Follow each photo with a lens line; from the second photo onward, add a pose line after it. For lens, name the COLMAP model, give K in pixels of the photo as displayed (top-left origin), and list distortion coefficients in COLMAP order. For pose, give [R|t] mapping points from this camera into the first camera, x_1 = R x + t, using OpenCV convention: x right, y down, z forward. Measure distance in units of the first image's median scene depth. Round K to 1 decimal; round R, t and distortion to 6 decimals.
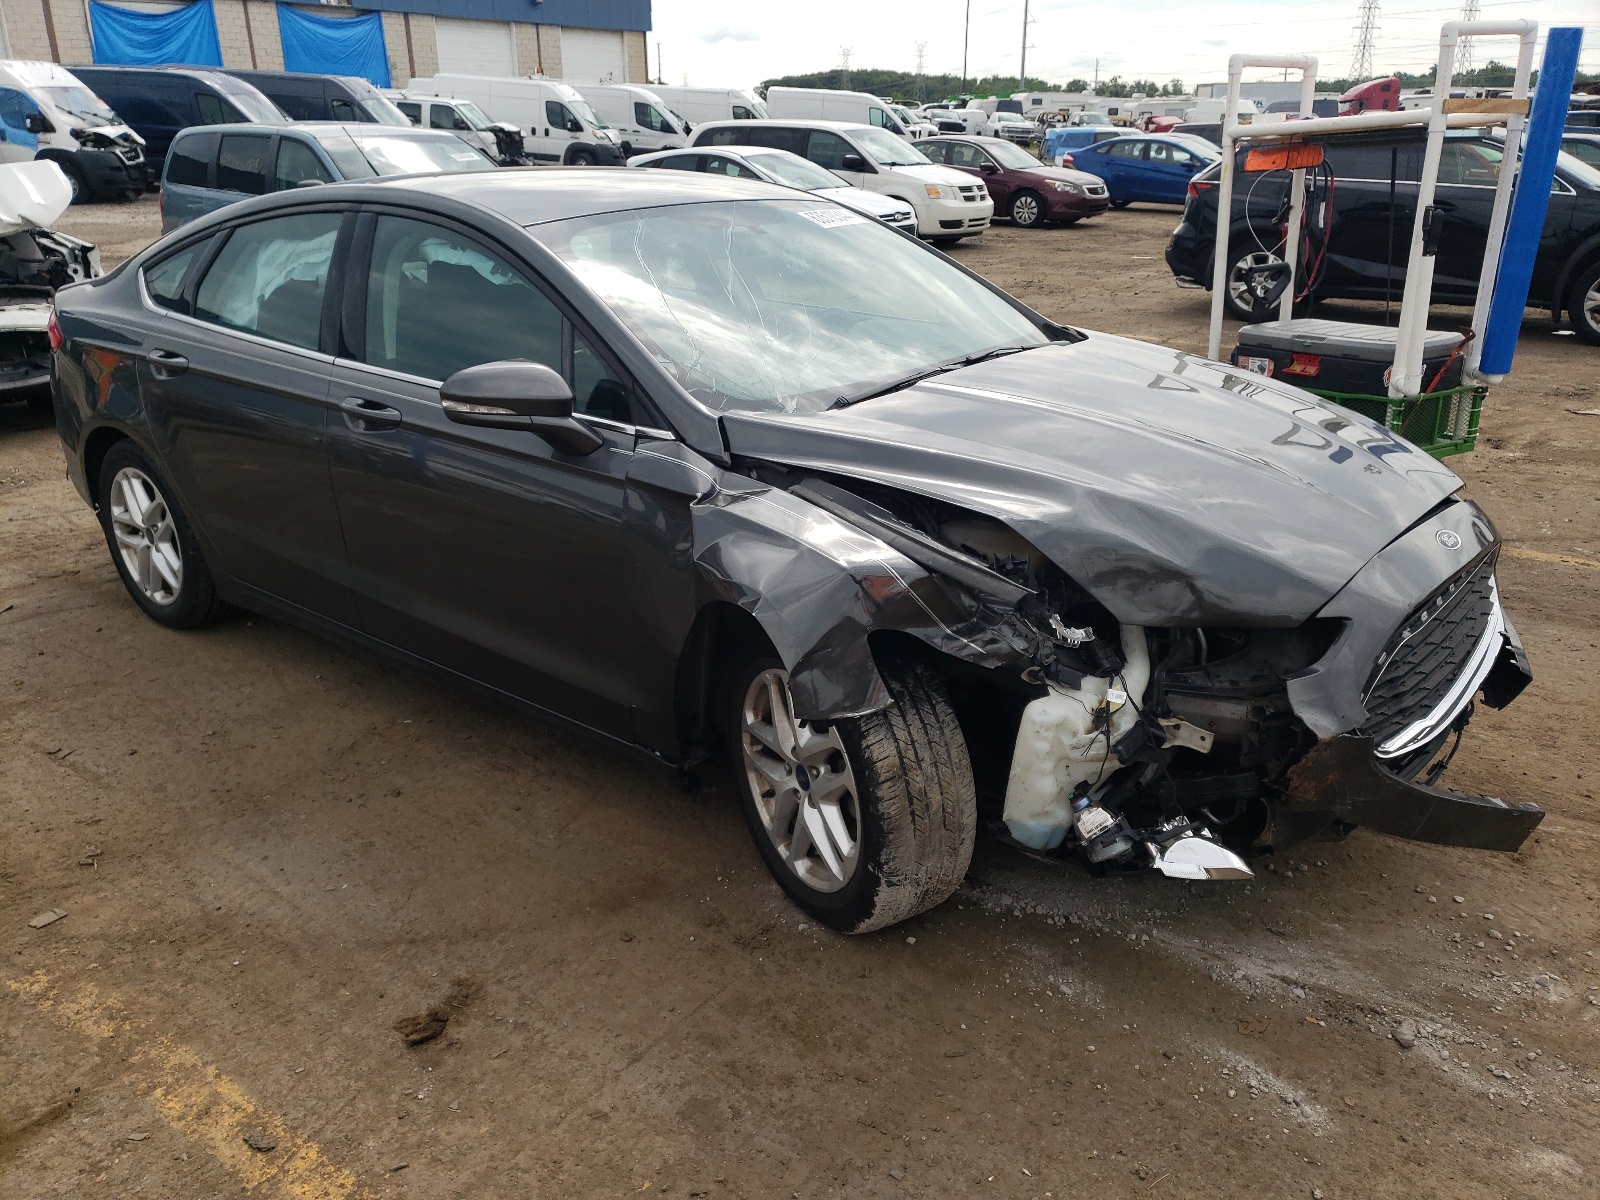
lens RADIAL K [[1240.6, 0, 799.0], [0, 1240.6, 595.9], [0, 0, 1]] dist [0.010421, 0.012950]
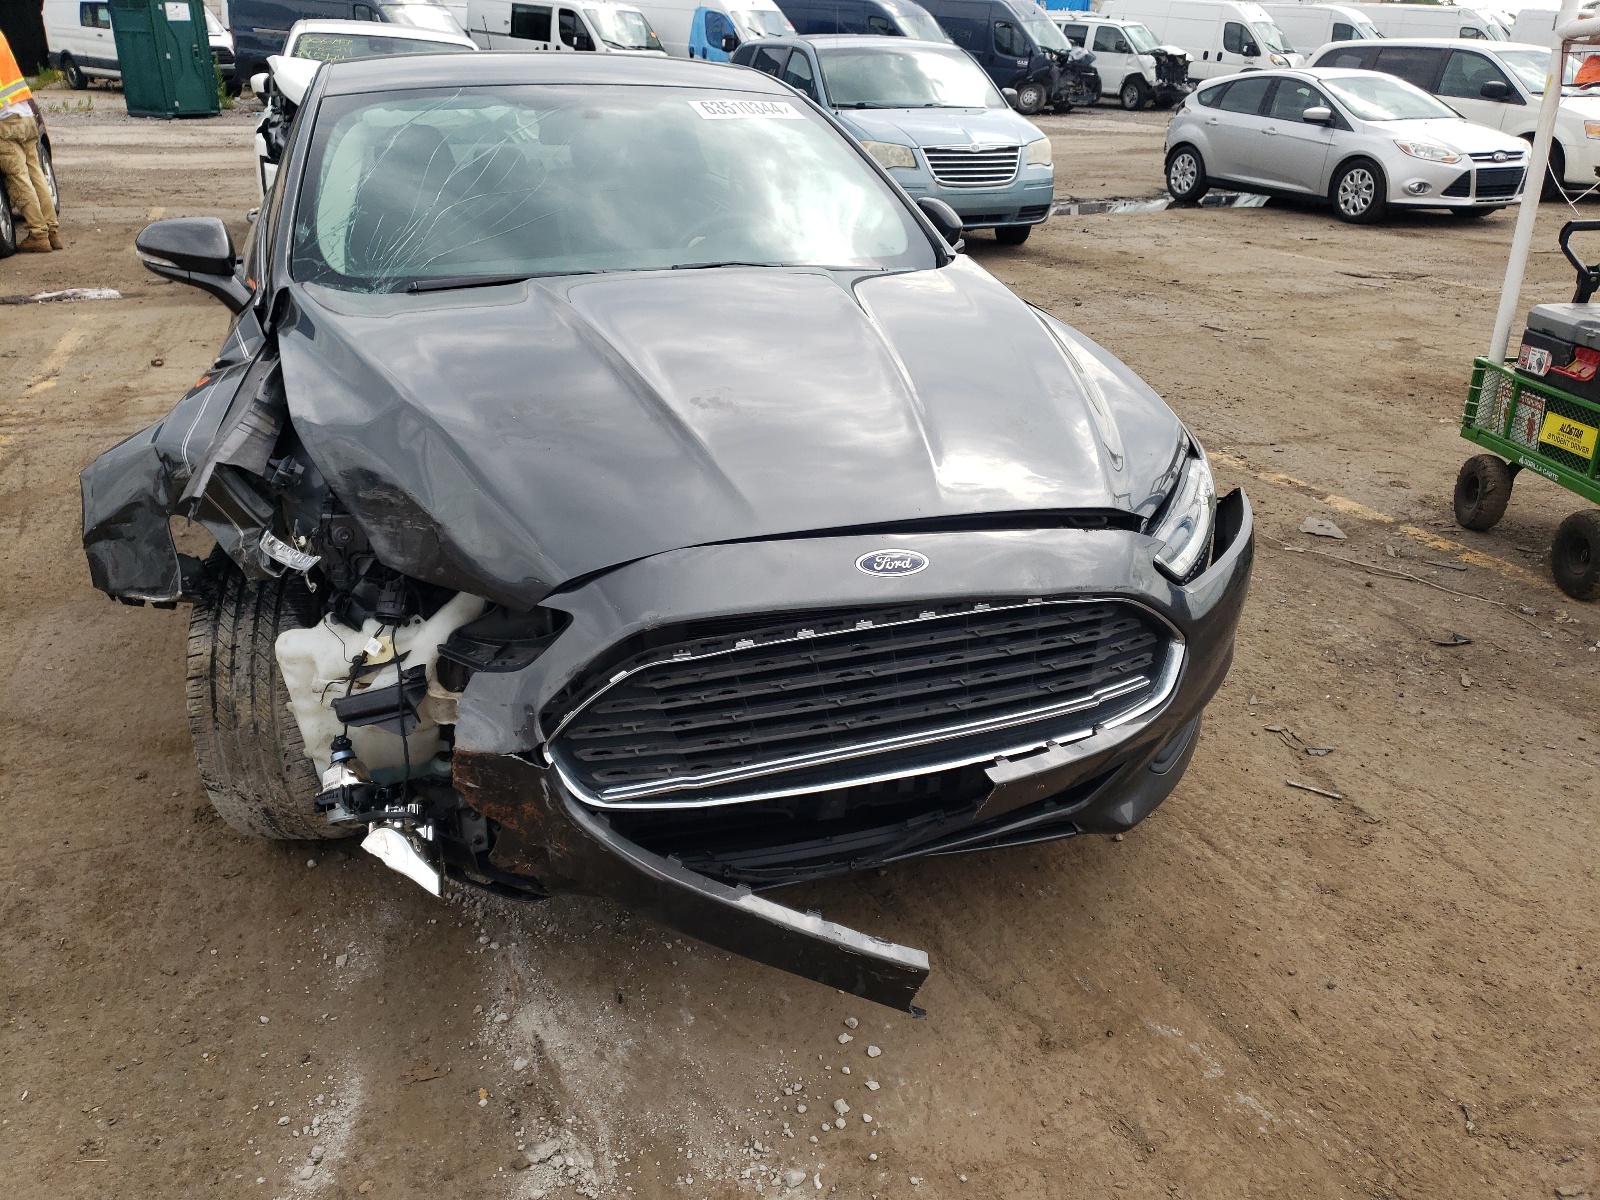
lens RADIAL K [[1240.6, 0, 799.7], [0, 1240.6, 603.6], [0, 0, 1]] dist [0.010421, 0.012950]
pose [[0.855224, 0.219948, -0.469271, 0.136492], [-0.194172, 0.975508, 0.103352, -0.014300], [0.480509, 0.002730, 0.876985, 0.059068]]
